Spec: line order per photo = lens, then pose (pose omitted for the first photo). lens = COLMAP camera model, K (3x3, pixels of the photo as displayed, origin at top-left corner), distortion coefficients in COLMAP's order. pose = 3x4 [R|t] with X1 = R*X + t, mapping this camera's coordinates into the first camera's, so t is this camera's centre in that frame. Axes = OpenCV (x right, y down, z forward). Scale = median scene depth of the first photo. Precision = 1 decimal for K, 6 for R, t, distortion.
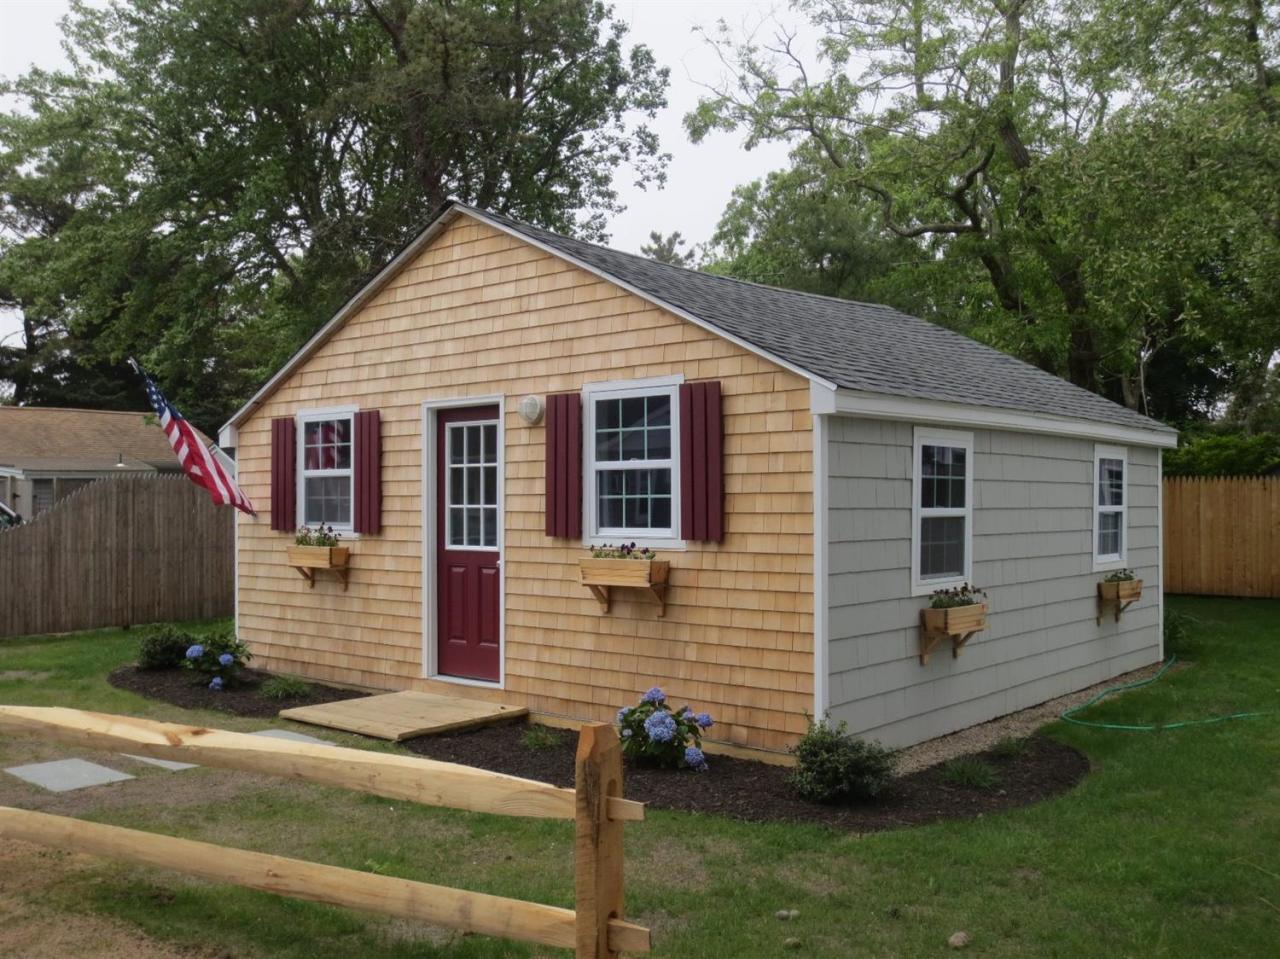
lens RADIAL K [[1210.1, 0, 640.0], [0, 1210.1, 479.5], [0, 0, 1]] dist [-0.048993, -0.000283]
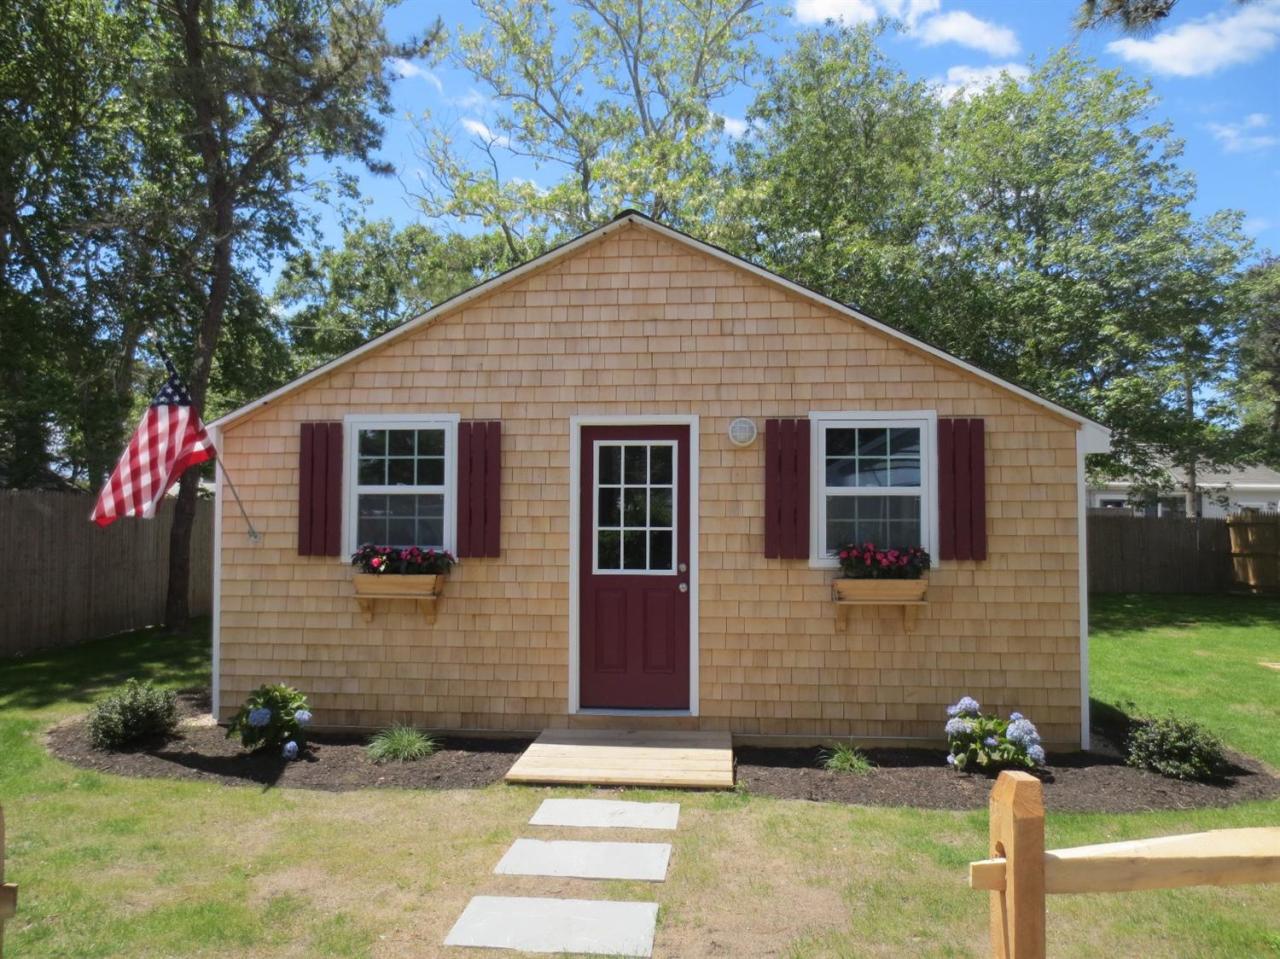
lens RADIAL K [[897.8, 0, 640.0], [0, 897.8, 479.5], [0, 0, 1]] dist [-0.044270, 0.023203]
pose [[0.813778, 0.037843, 0.579943, -0.554915], [-0.018352, 0.999053, -0.039440, 0.011381], [-0.580886, 0.021452, 0.813702, 0.416405]]
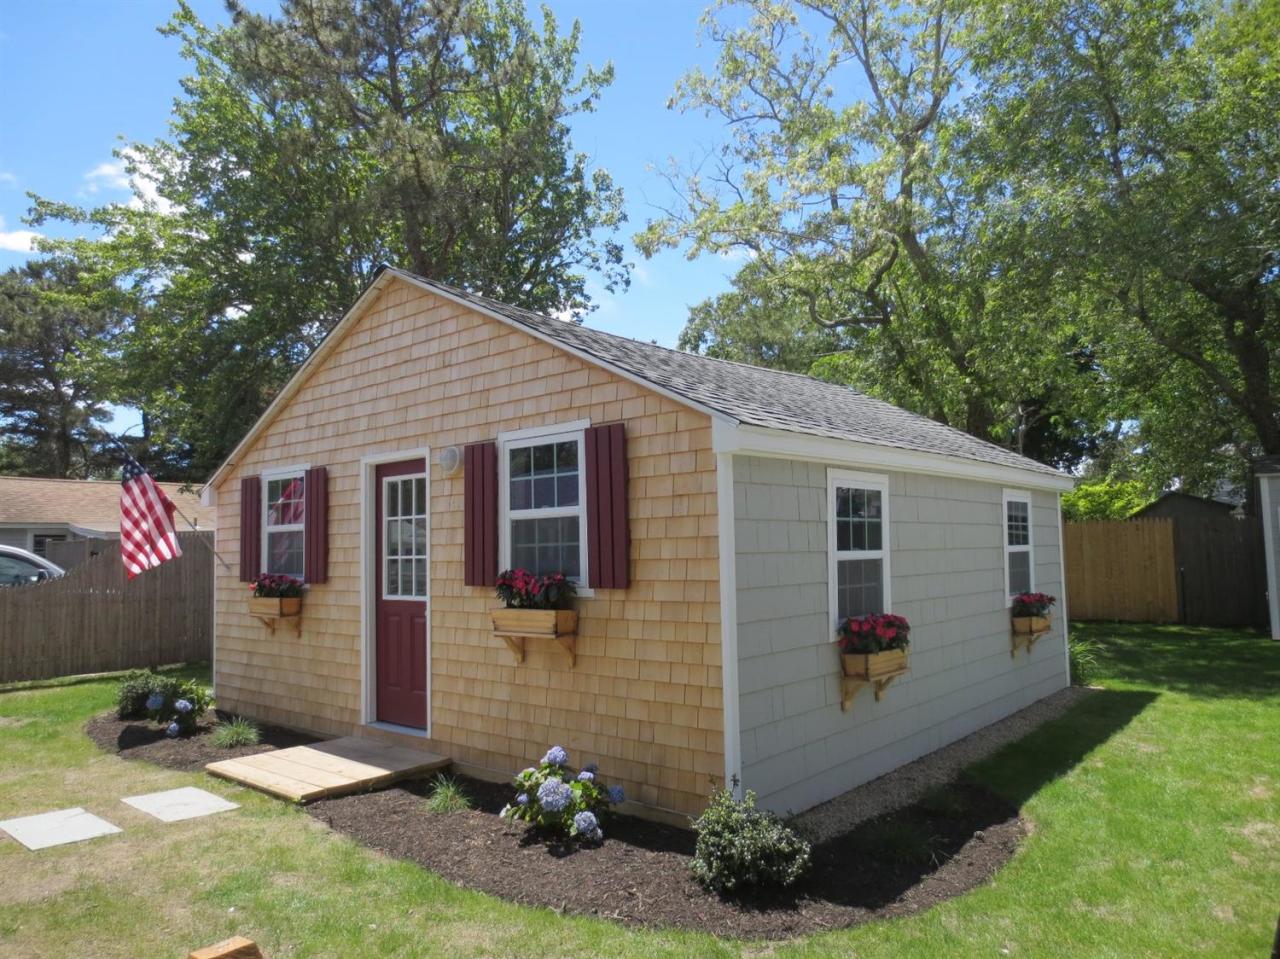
lens RADIAL K [[897.8, 0, 640.0], [0, 897.8, 479.5], [0, 0, 1]] dist [-0.044270, 0.023203]
pose [[0.999828, -0.018133, -0.003897, 0.066498], [0.017867, 0.998043, -0.059921, 0.005464], [0.004976, 0.059841, 0.998196, 0.234314]]
